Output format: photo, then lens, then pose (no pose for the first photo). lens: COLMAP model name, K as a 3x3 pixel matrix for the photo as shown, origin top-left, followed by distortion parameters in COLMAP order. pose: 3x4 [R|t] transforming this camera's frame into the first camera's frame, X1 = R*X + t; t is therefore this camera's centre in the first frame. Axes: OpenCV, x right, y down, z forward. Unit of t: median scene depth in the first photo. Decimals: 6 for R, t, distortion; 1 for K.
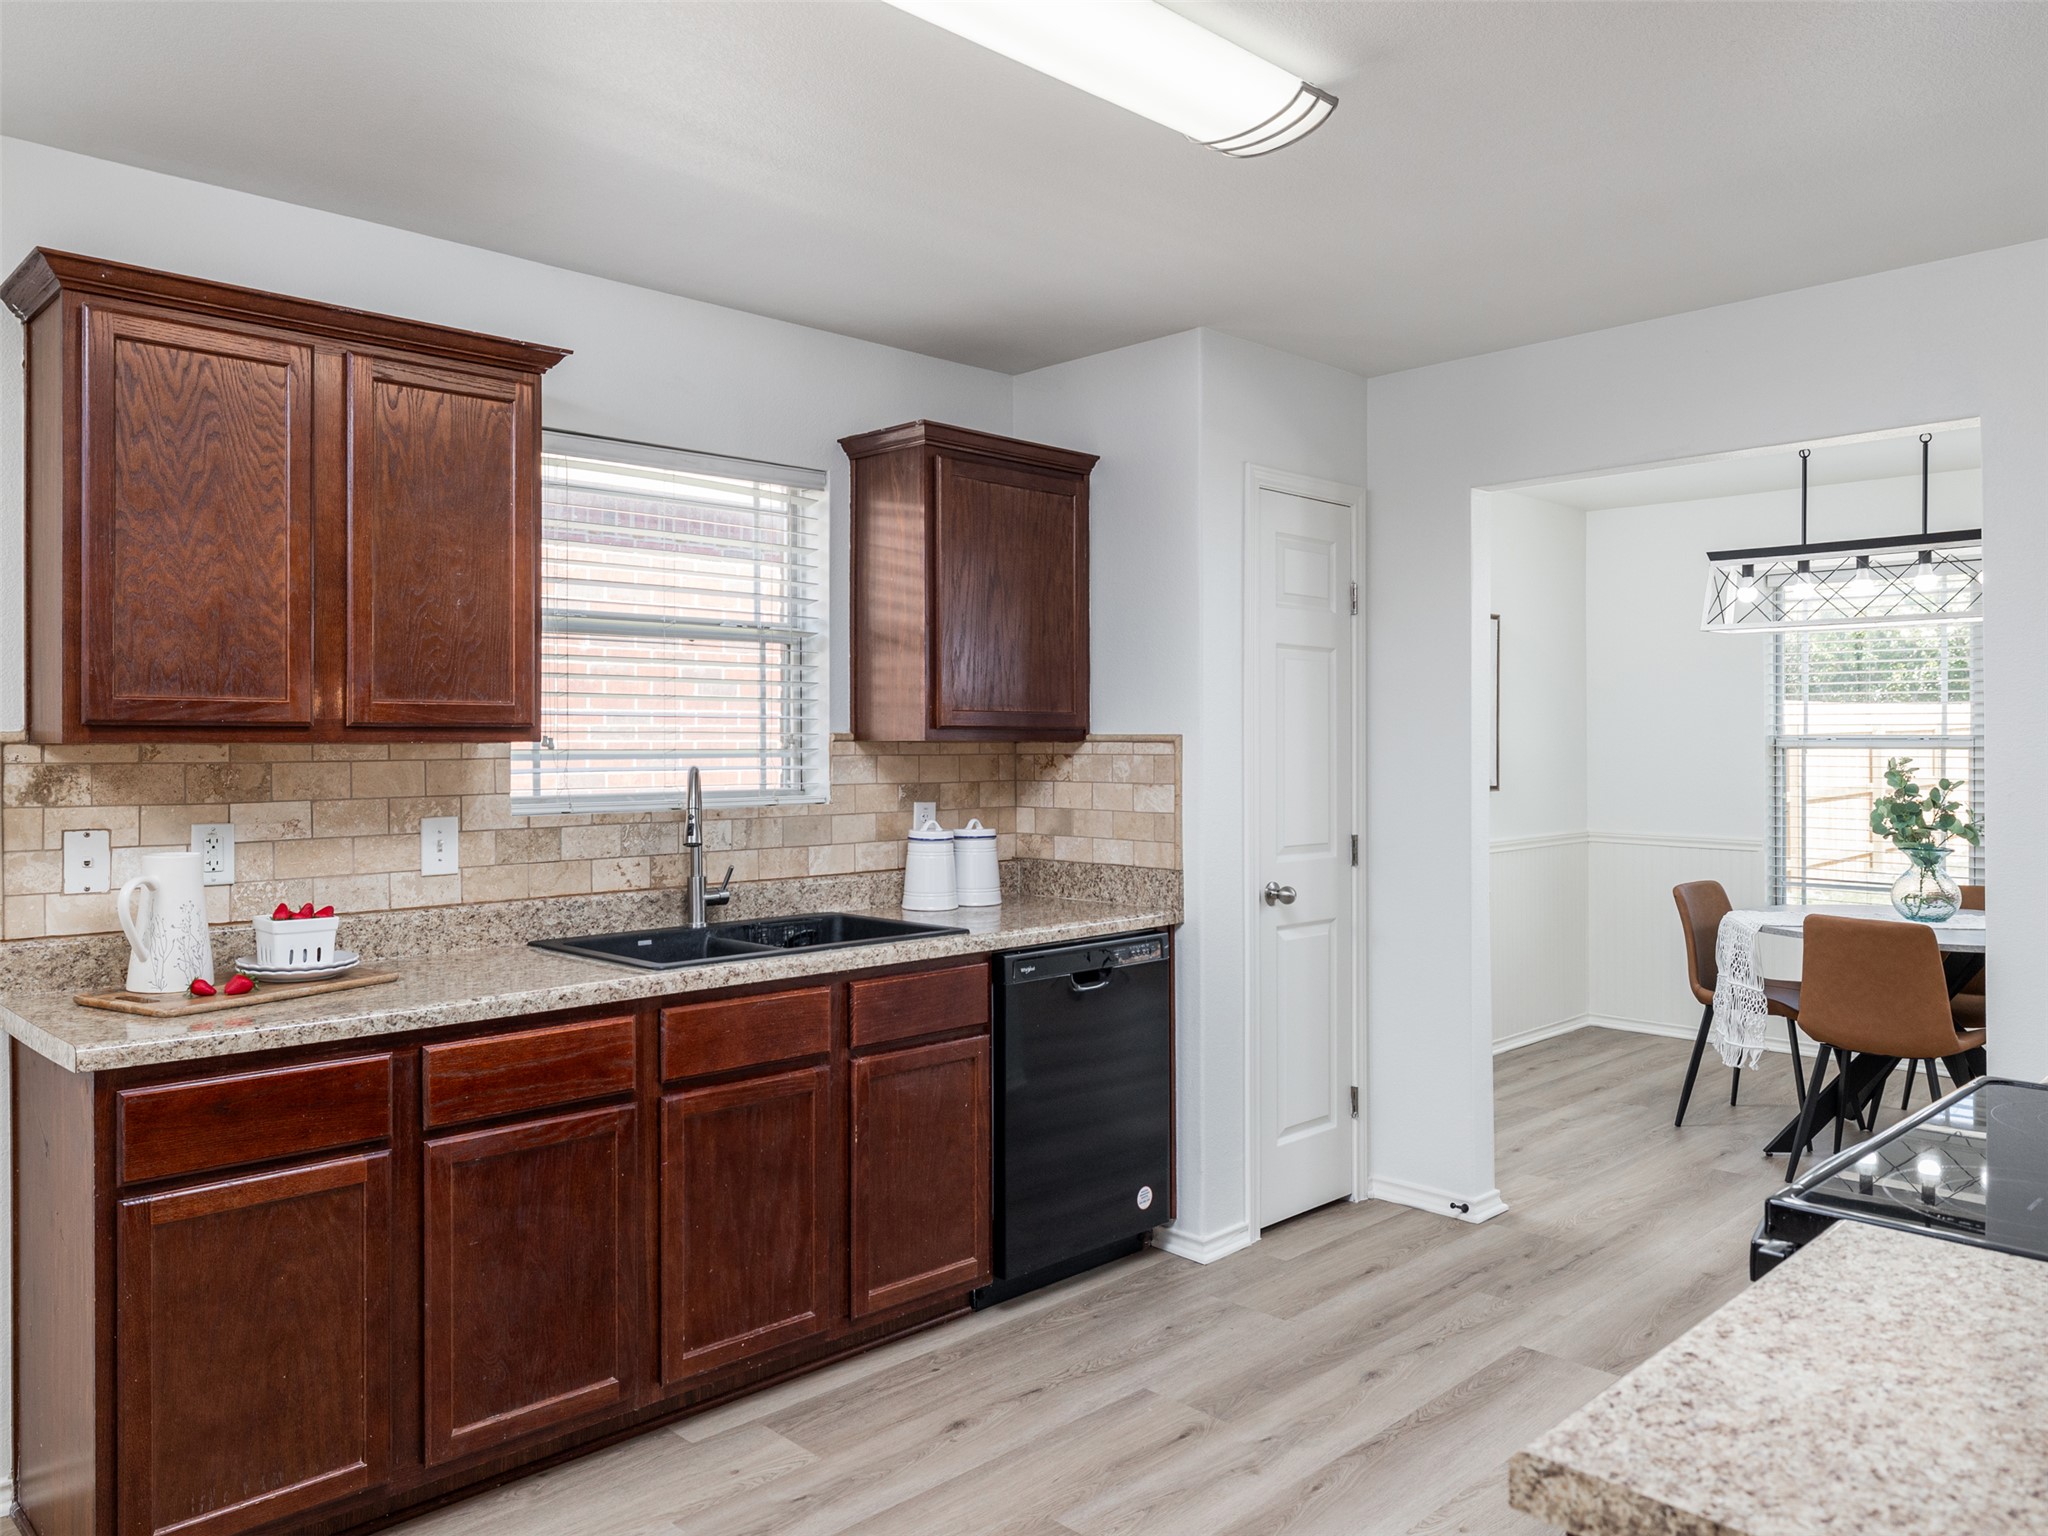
lens RADIAL K [[1472.3, 0, 1019.0], [0, 1472.3, 746.1], [0, 0, 1]] dist [-0.004420, 0.001293]
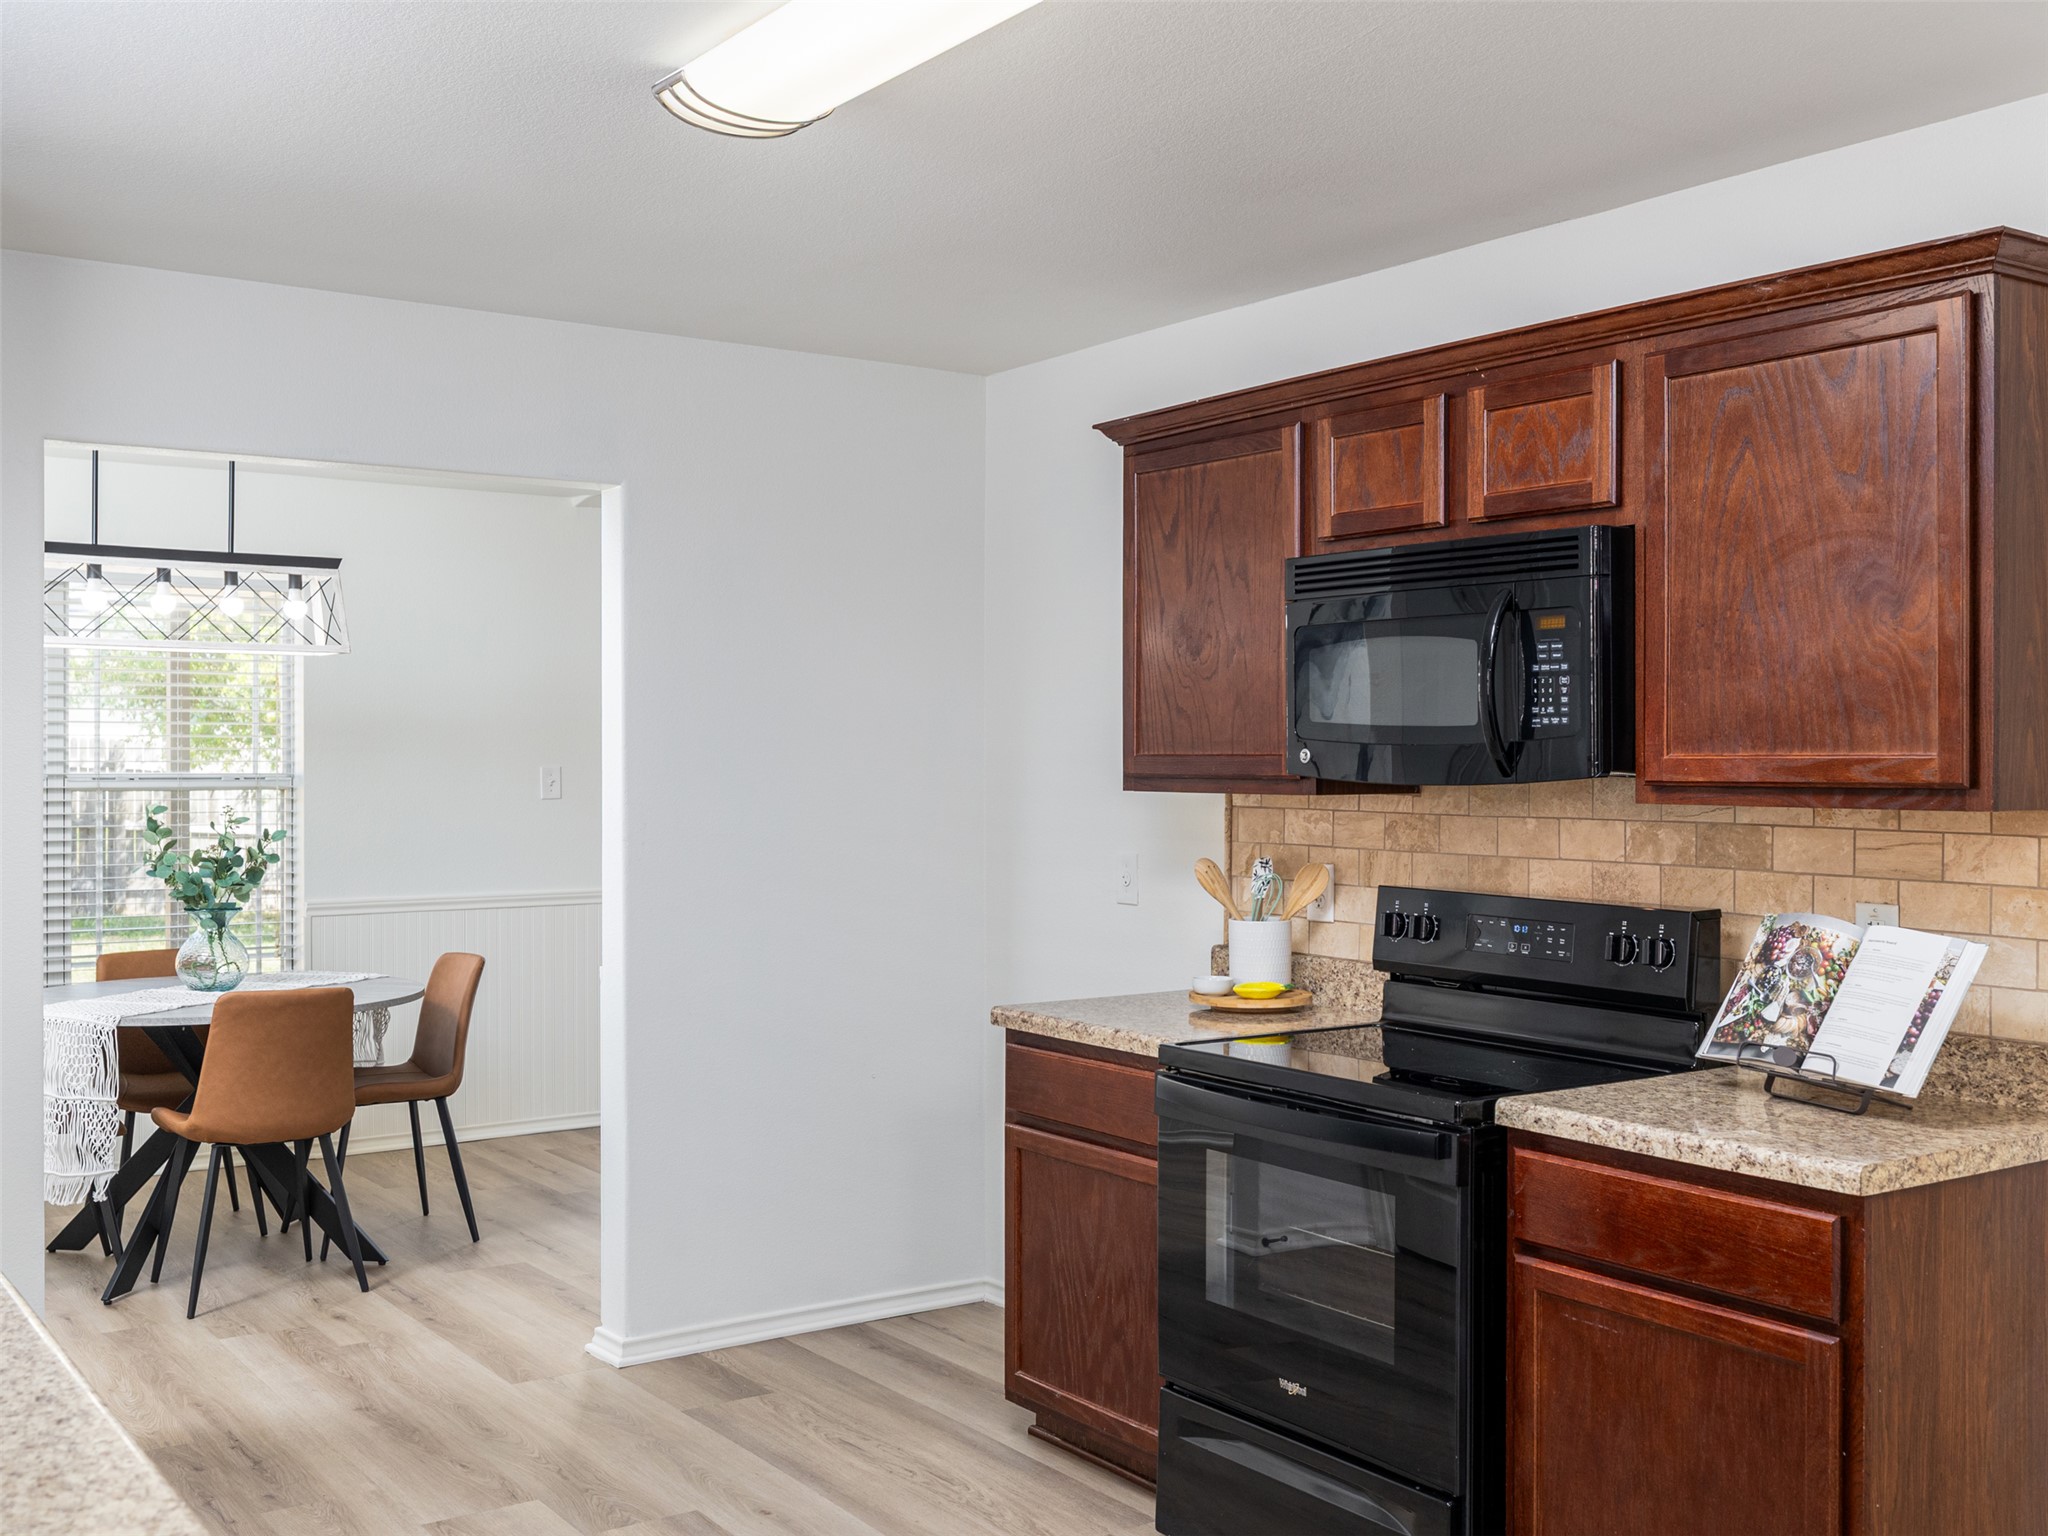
lens RADIAL K [[2043.4, 0, 1029.7], [0, 2043.4, 772.2], [0, 0, 1]] dist [-0.001052, 0.000000]
pose [[0.158194, -0.004537, 0.987398, -0.729521], [0.000305, 0.999990, 0.004546, -0.024029], [-0.987408, -0.000418, 0.158194, 0.465015]]
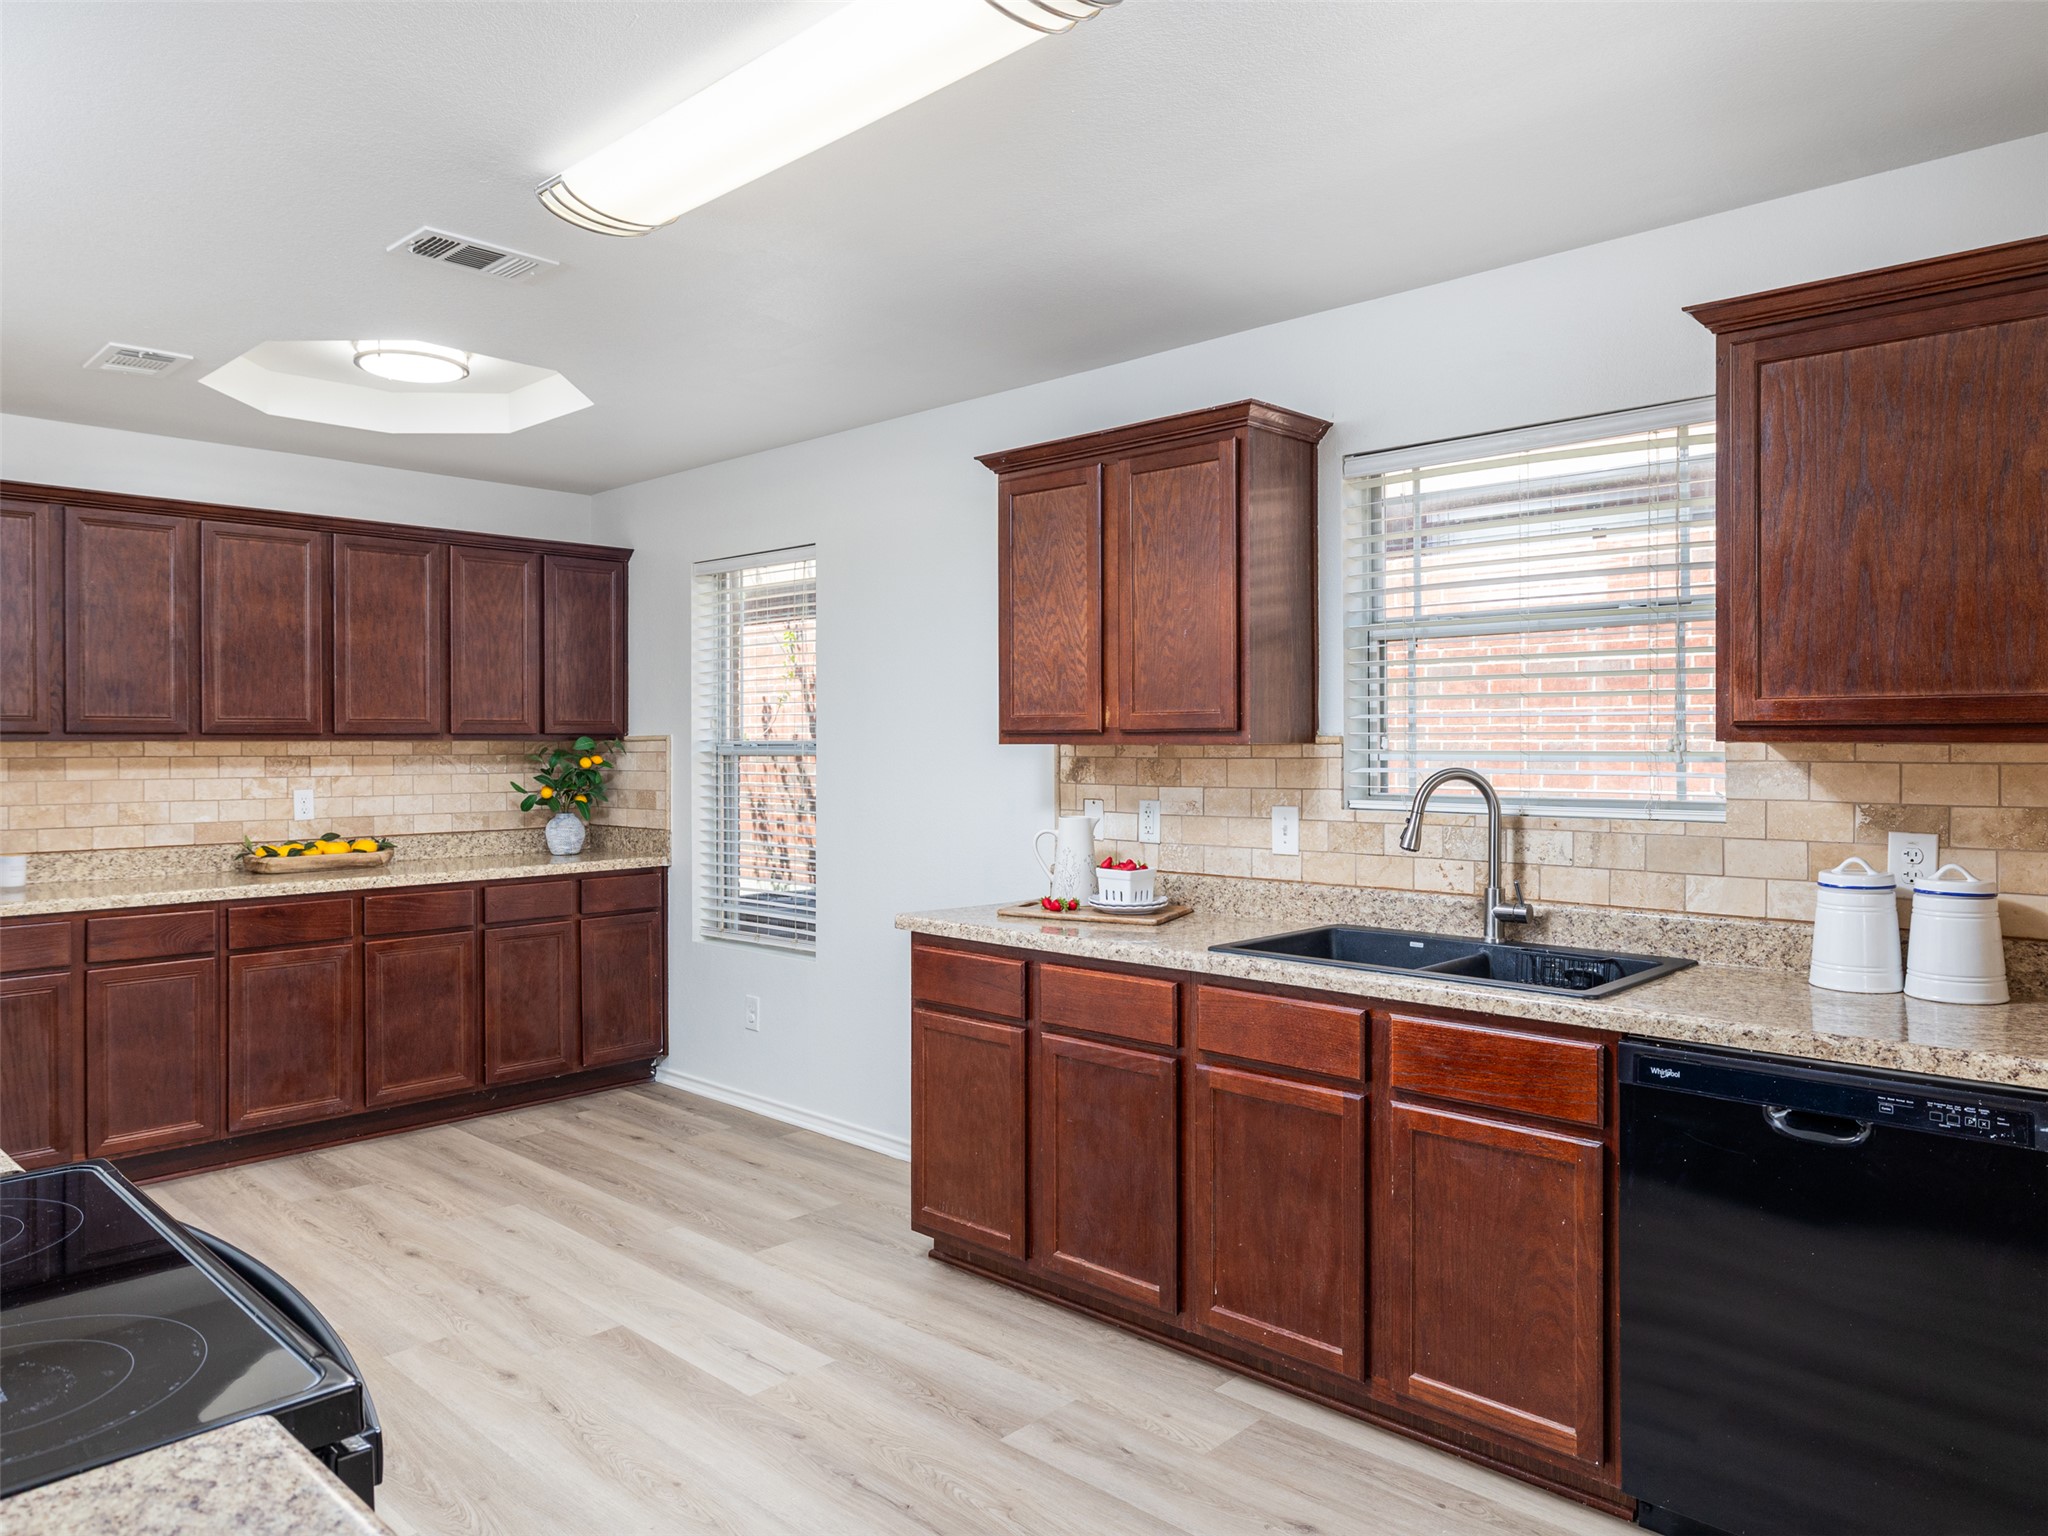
lens RADIAL K [[1370.4, 0, 1017.0], [0, 1370.4, 736.4], [0, 0, 1]] dist [-0.017929, 0.007886]
pose [[0.030704, -0.003083, -0.999524, 0.663759], [-0.001285, 0.999994, -0.003124, -0.004390], [0.999528, 0.001381, 0.030700, 0.699374]]
